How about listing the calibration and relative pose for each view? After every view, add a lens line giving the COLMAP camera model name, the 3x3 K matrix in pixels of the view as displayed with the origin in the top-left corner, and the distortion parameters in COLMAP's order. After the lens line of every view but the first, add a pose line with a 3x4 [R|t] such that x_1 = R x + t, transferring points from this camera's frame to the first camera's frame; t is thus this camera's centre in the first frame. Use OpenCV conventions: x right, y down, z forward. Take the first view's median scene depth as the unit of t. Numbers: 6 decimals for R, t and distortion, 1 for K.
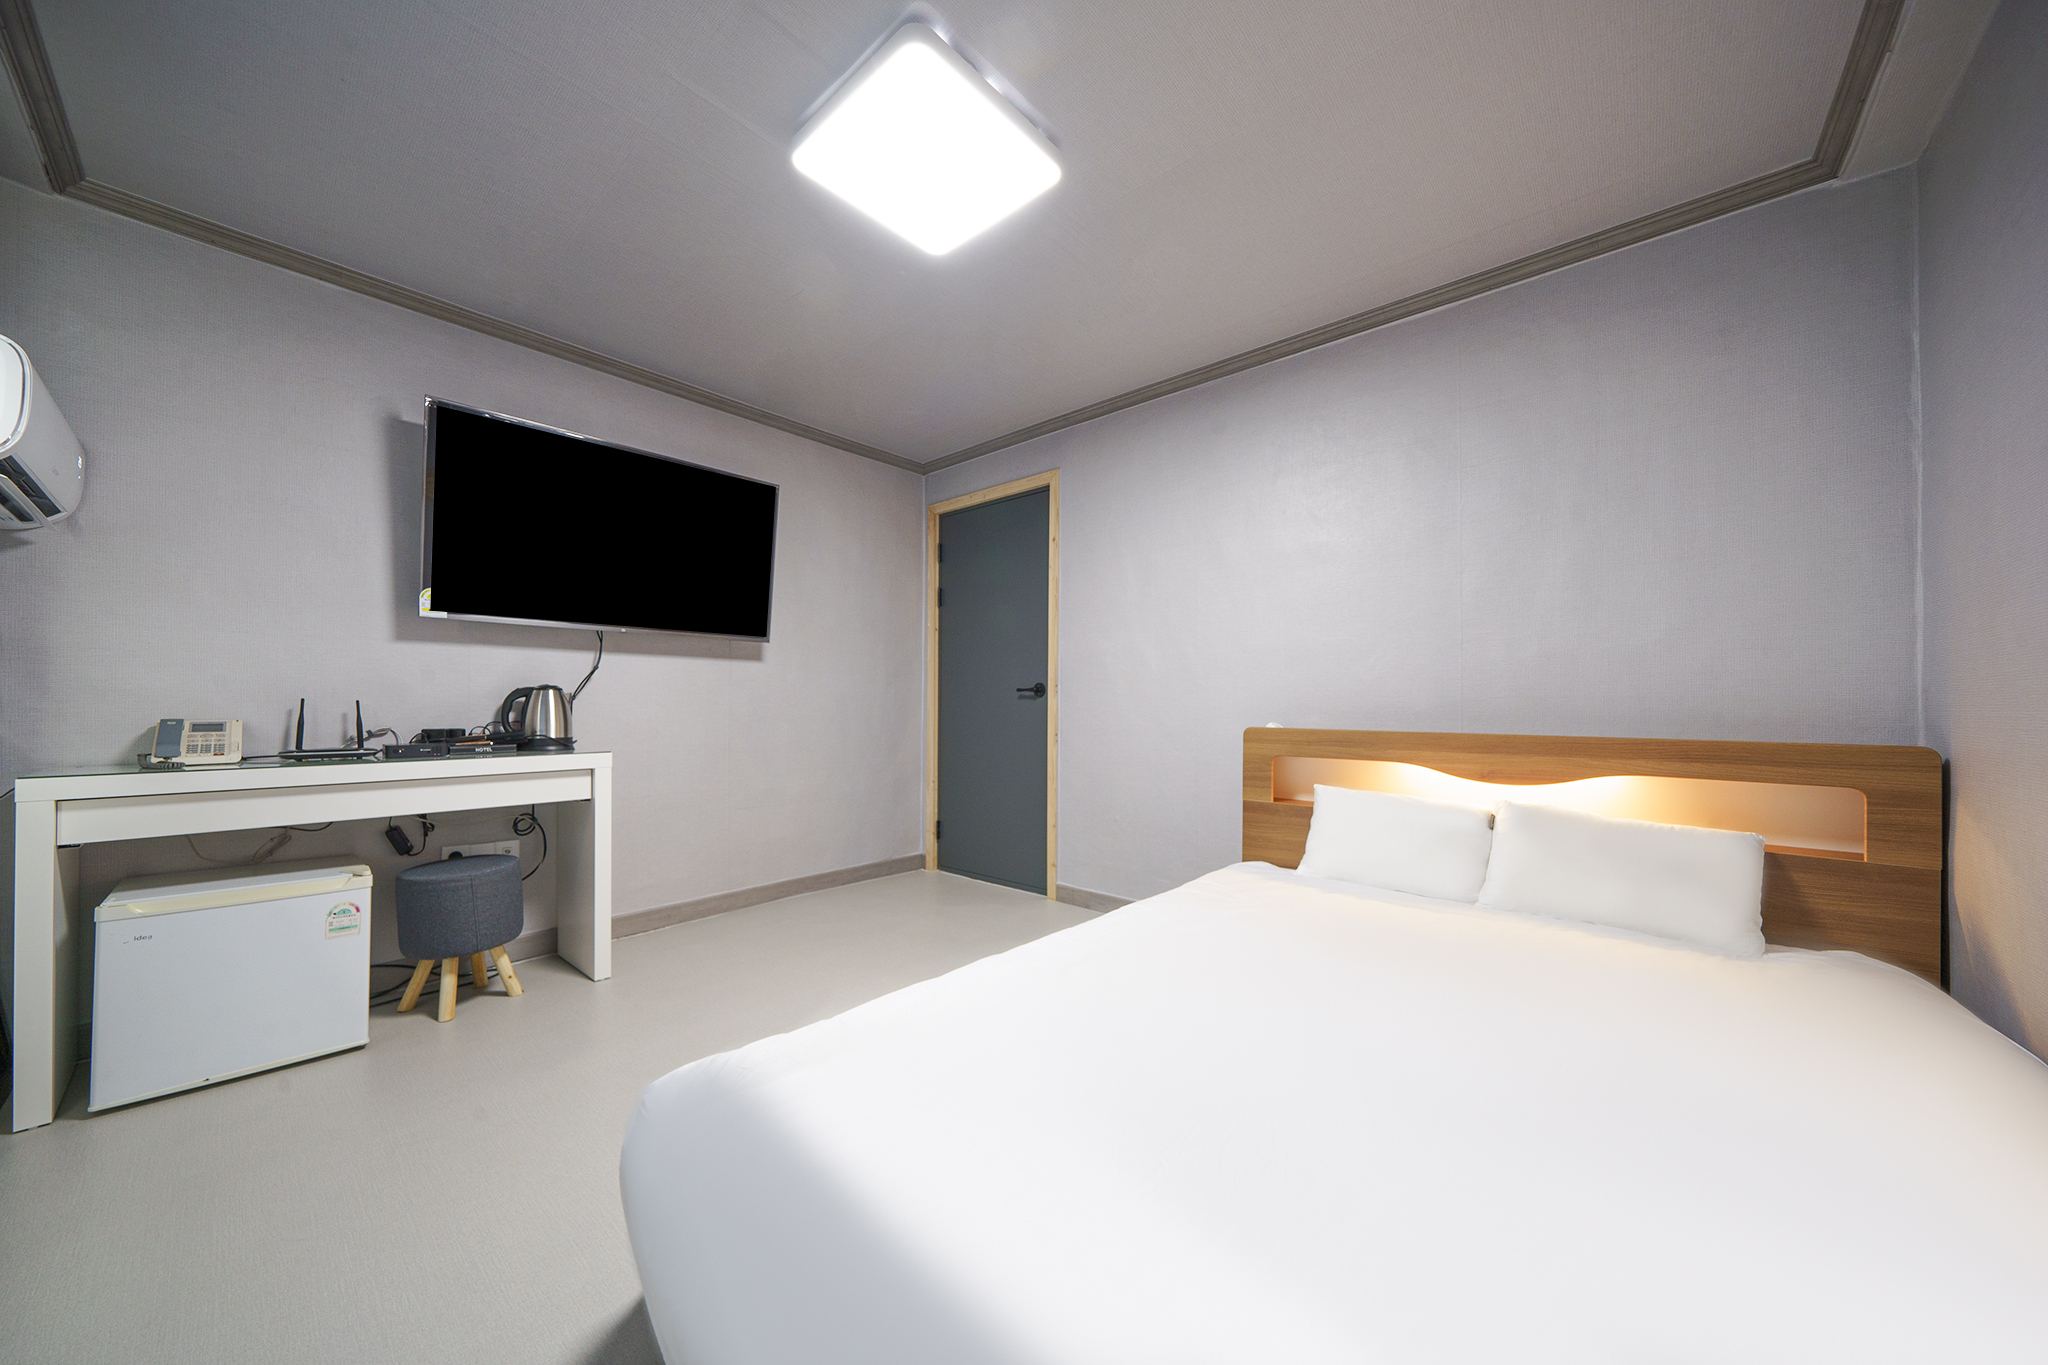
lens RADIAL K [[714.3, 0, 1030.3], [0, 714.3, 684.6], [0, 0, 1]] dist [0.009138, -0.001409]
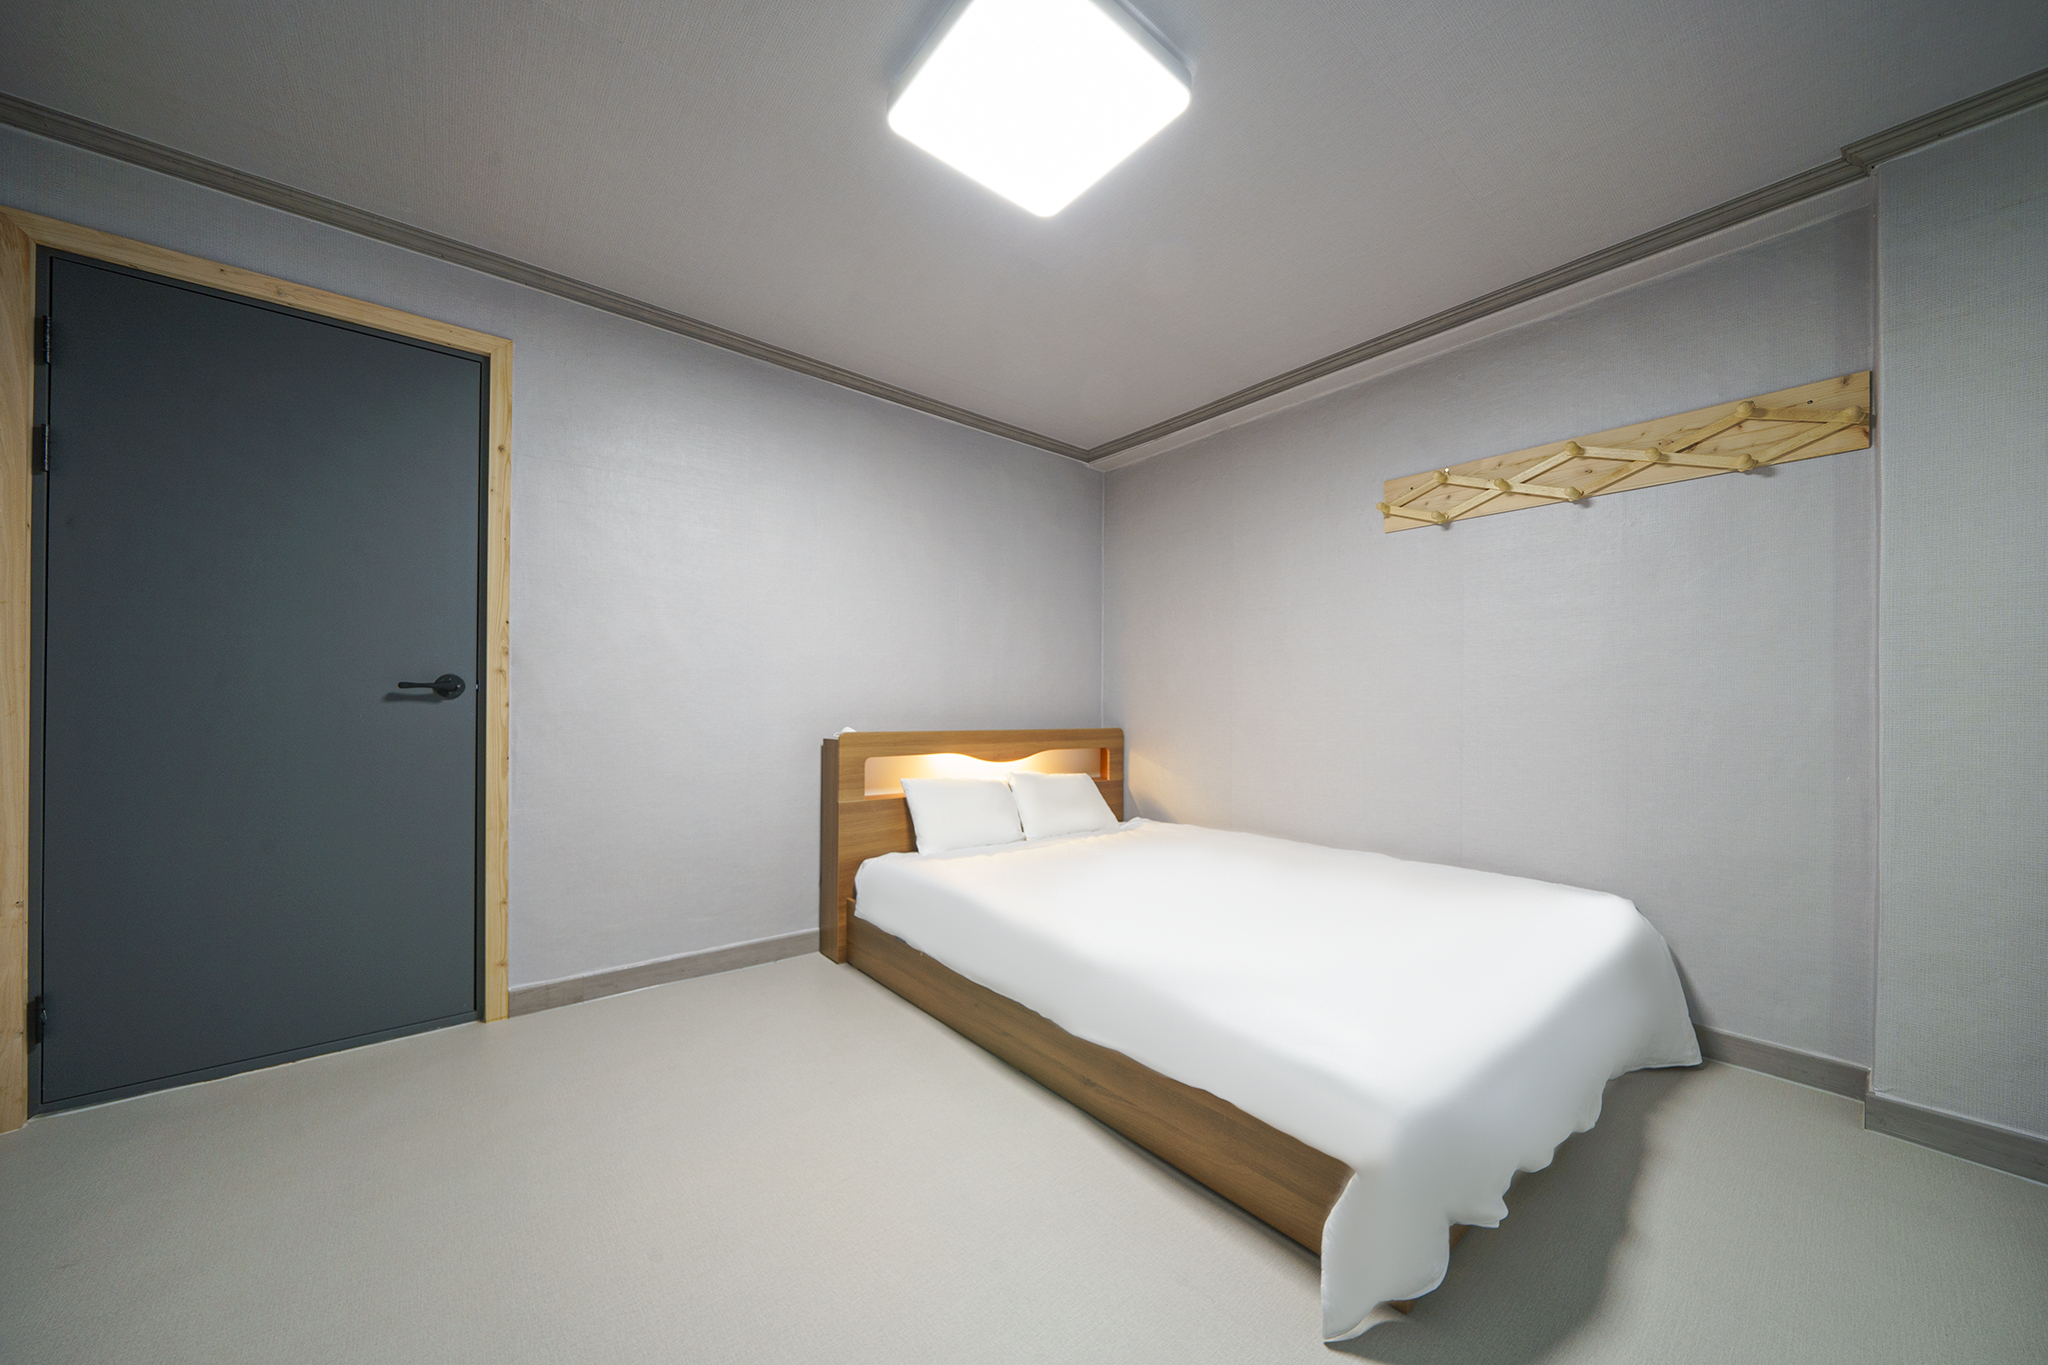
lens RADIAL K [[714.3, 0, 1006.7], [0, 714.3, 692.0], [0, 0, 1]] dist [0.009138, -0.001409]
pose [[0.145354, 0.021631, 0.989143, -0.743722], [-0.028935, 0.999426, -0.017604, 0.012417], [-0.988957, -0.026062, 0.145896, 0.652353]]
